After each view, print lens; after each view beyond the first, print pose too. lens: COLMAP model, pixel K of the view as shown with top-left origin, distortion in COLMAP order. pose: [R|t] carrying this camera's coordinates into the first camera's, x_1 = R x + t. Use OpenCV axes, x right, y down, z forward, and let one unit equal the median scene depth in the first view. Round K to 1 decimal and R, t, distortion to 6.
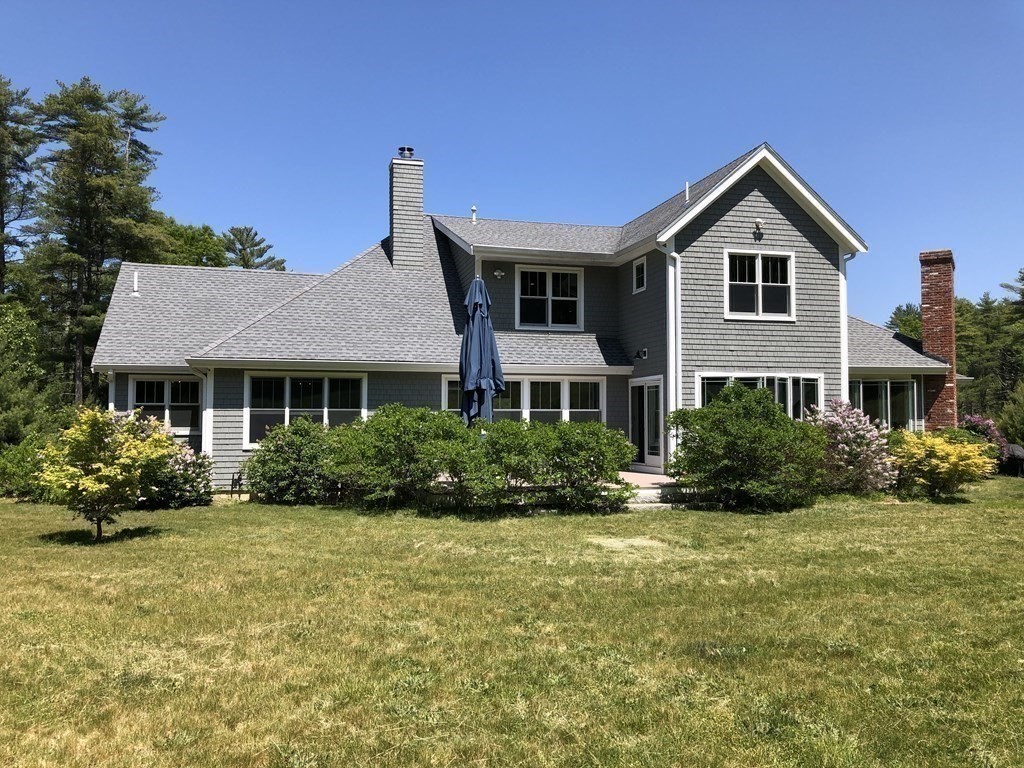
lens RADIAL K [[819.5, 0, 516.3], [0, 819.5, 394.9], [0, 0, 1]] dist [0.086767, -0.175284]
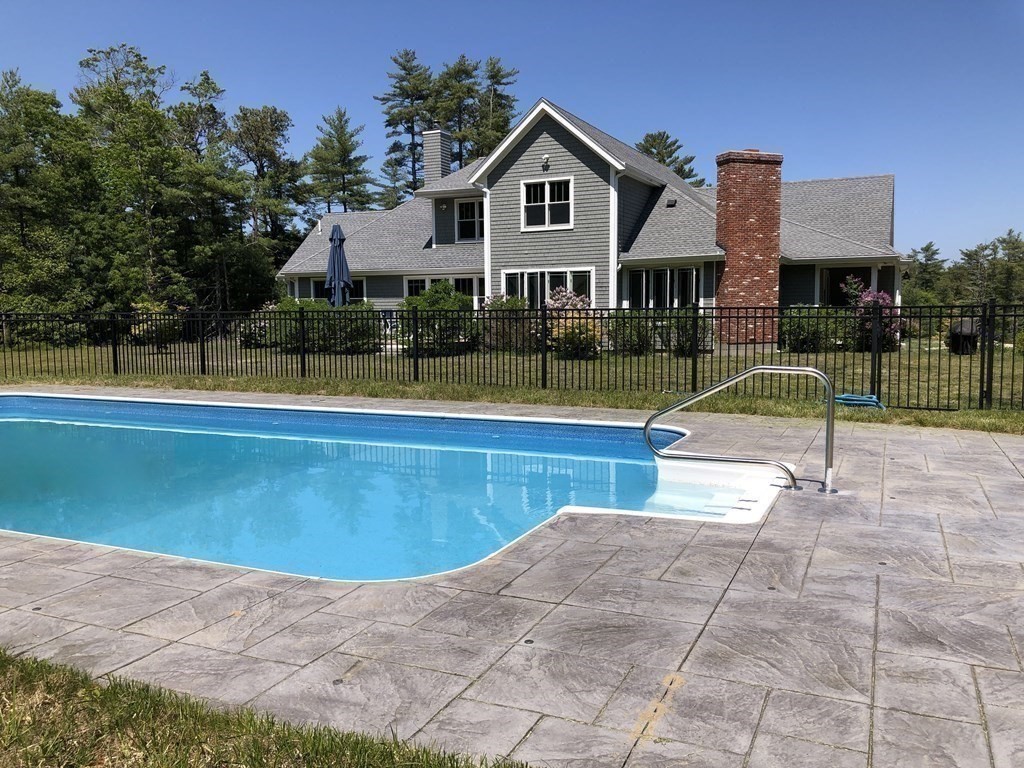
lens RADIAL K [[819.5, 0, 516.3], [0, 819.5, 394.9], [0, 0, 1]] dist [0.086767, -0.175284]
pose [[0.759137, 0.061813, -0.647990, 1.172729], [0.030957, 0.990926, 0.130793, 0.002015], [0.650195, -0.119349, 0.750335, -0.109558]]
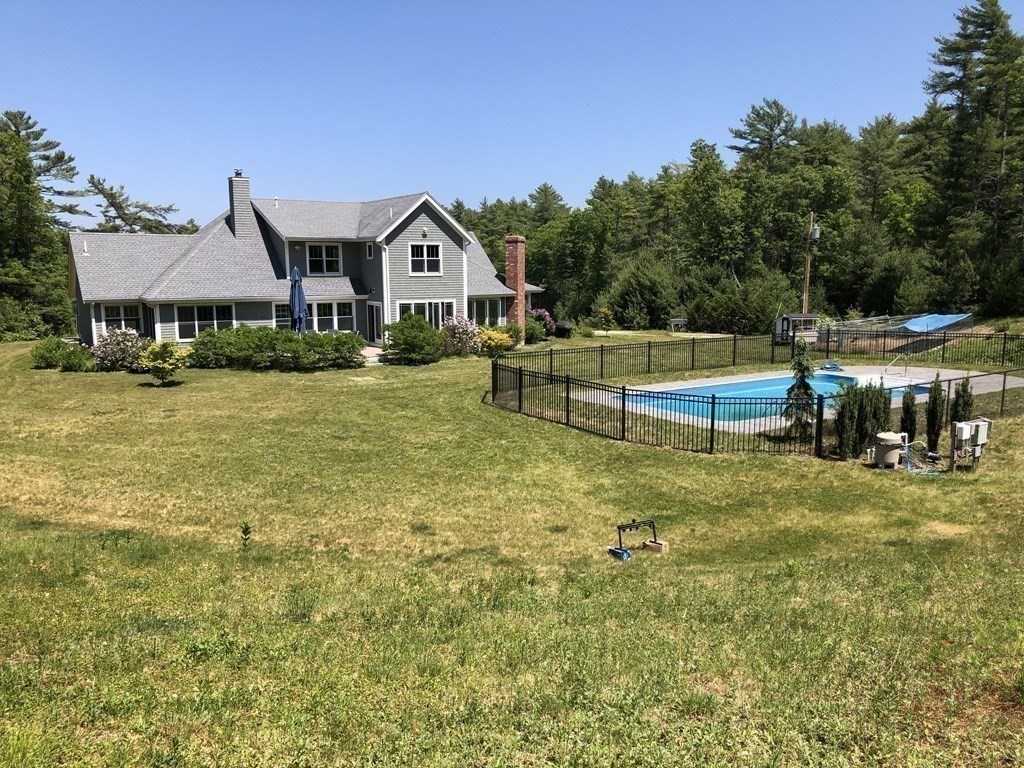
lens RADIAL K [[819.5, 0, 516.3], [0, 819.5, 394.9], [0, 0, 1]] dist [0.086767, -0.175284]
pose [[0.957023, -0.047557, 0.286085, -0.110021], [-0.008291, 0.981573, 0.190907, -0.197117], [-0.289892, -0.185074, 0.938994, -1.153350]]
